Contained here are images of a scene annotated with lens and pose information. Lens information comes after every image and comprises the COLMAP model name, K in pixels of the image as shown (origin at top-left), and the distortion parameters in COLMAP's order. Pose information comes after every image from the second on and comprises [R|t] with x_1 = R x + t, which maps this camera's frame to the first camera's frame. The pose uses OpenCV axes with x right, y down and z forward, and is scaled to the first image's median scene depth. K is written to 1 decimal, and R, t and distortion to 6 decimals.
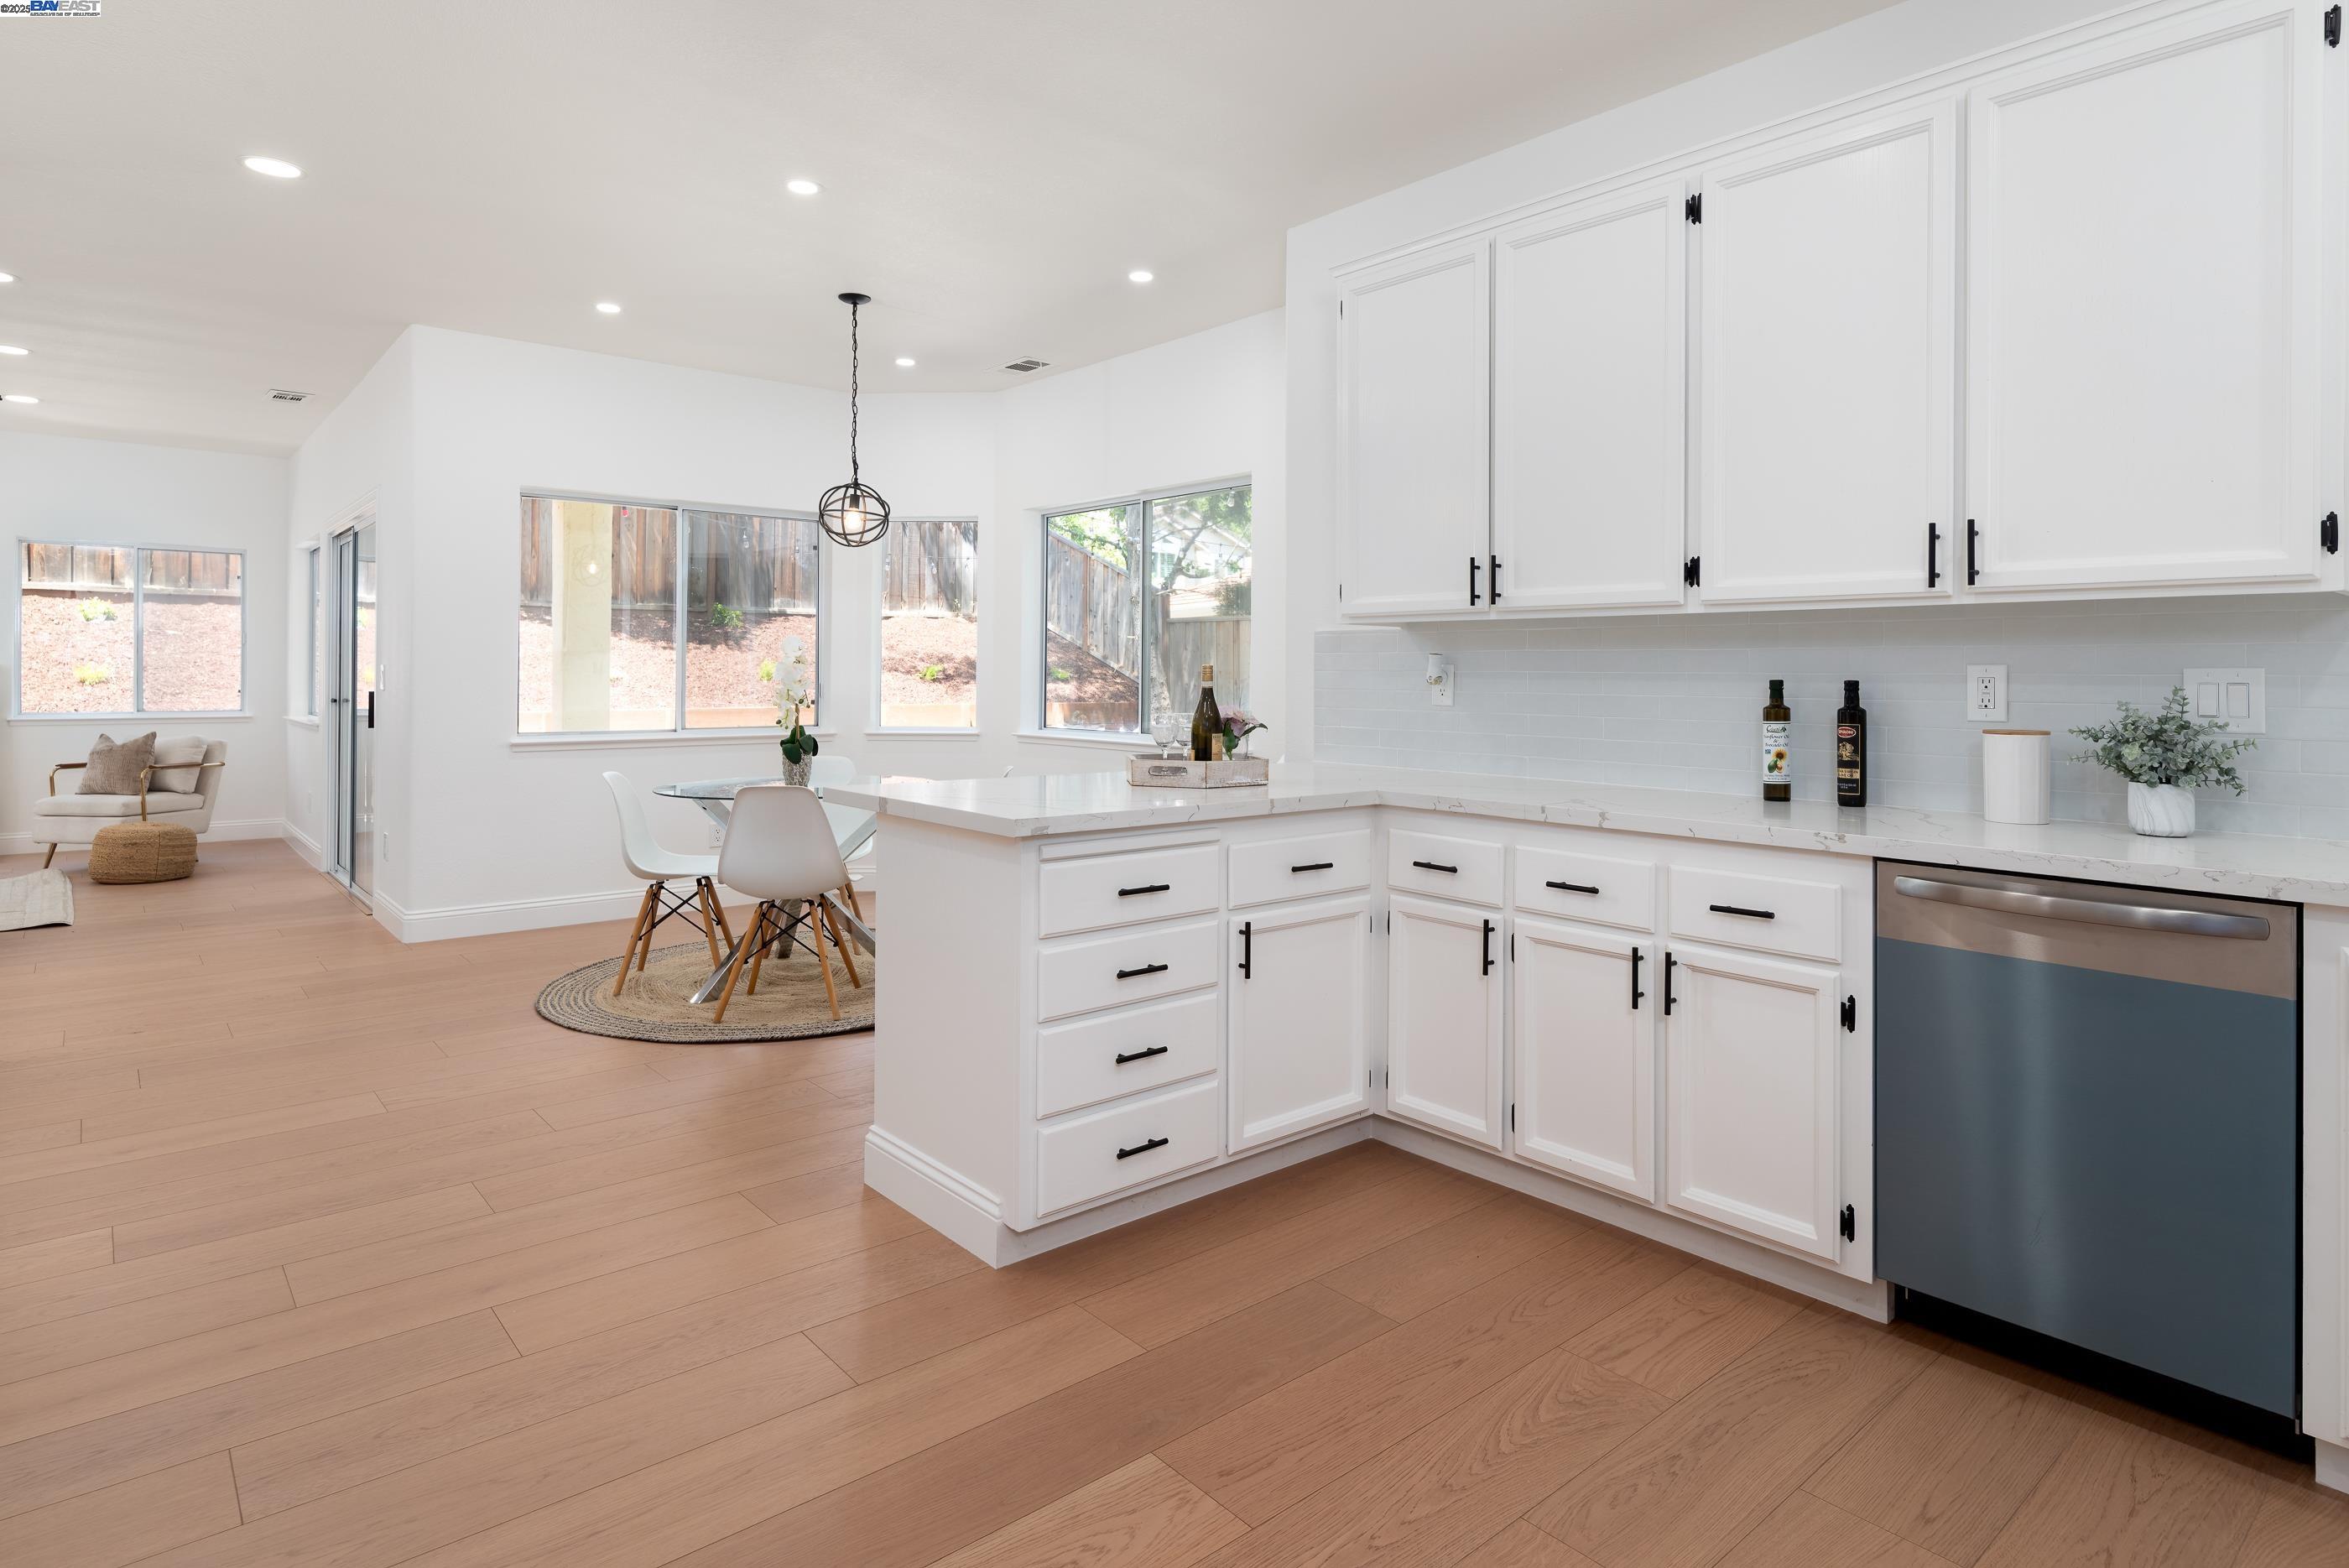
lens RADIAL K [[1254.1, 0, 1191.9], [0, 1254.1, 674.7], [0, 0, 1]] dist [0.002136, 0.000116]
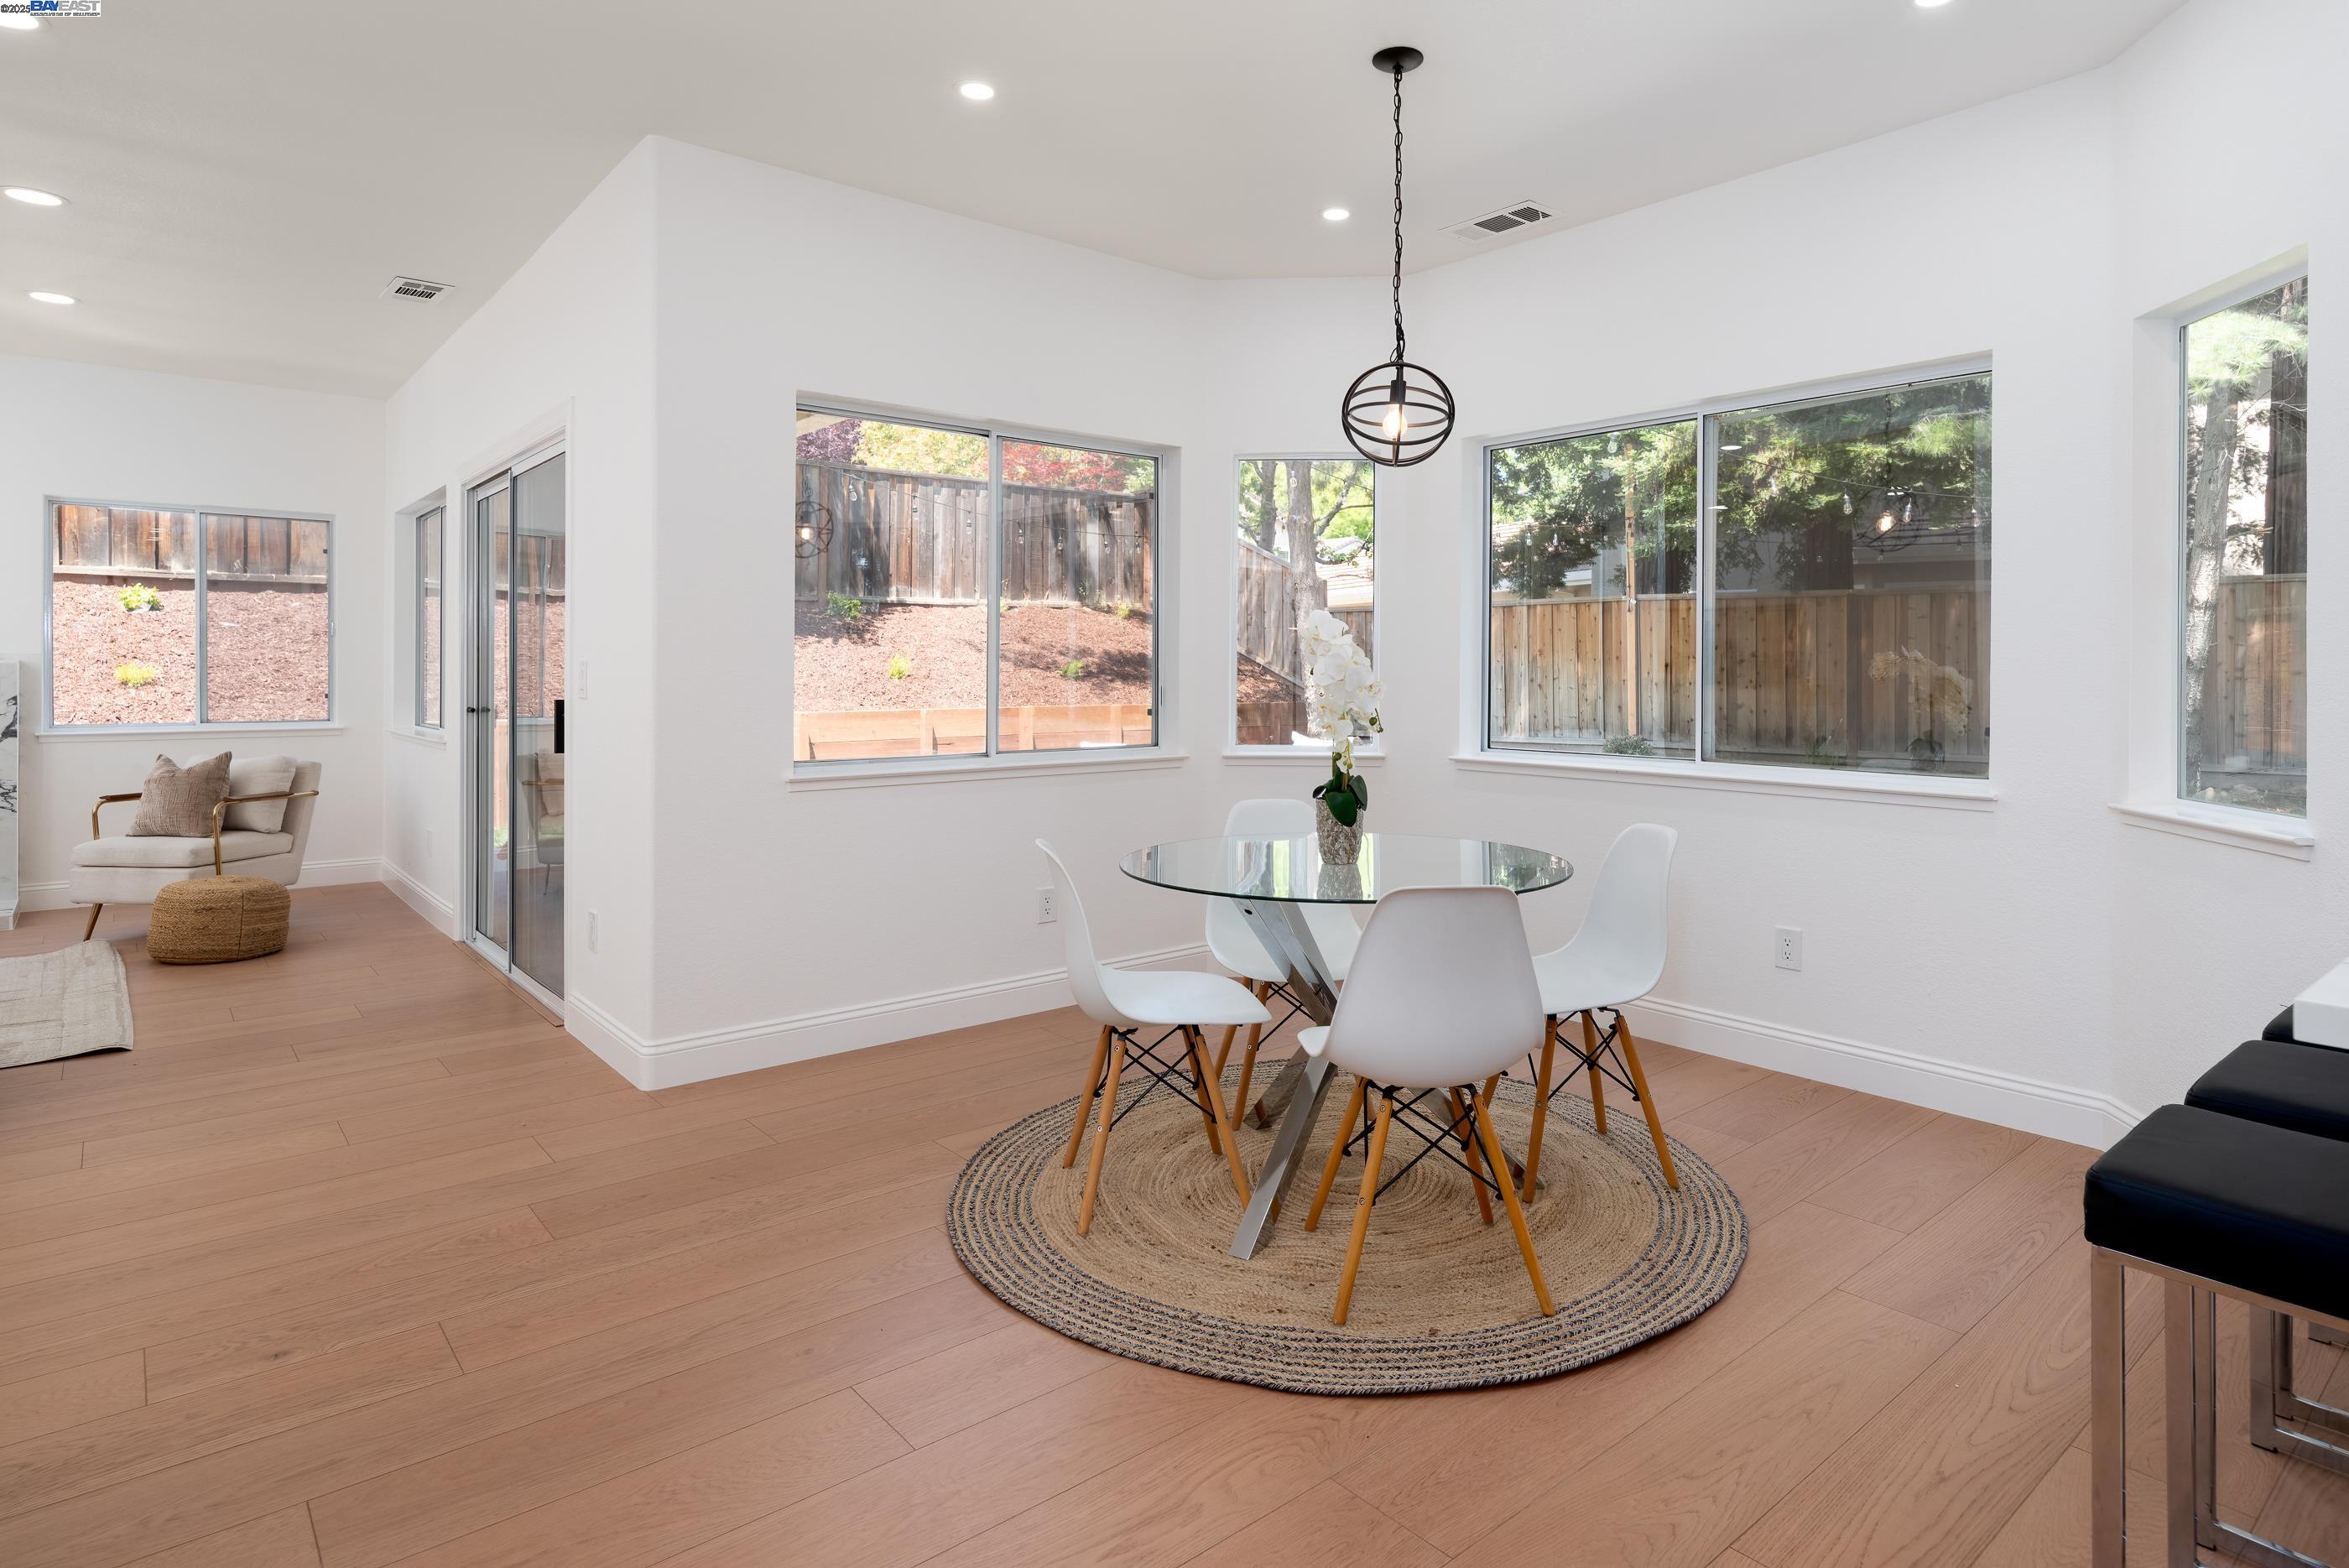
lens RADIAL K [[1254.1, 0, 1191.9], [0, 1254.1, 674.7], [0, 0, 1]] dist [0.002136, 0.000116]
pose [[0.999920, -0.002590, -0.012364, -0.239055], [0.002631, 0.999991, 0.003278, -0.001434], [0.012355, -0.003310, 0.999918, 0.254253]]
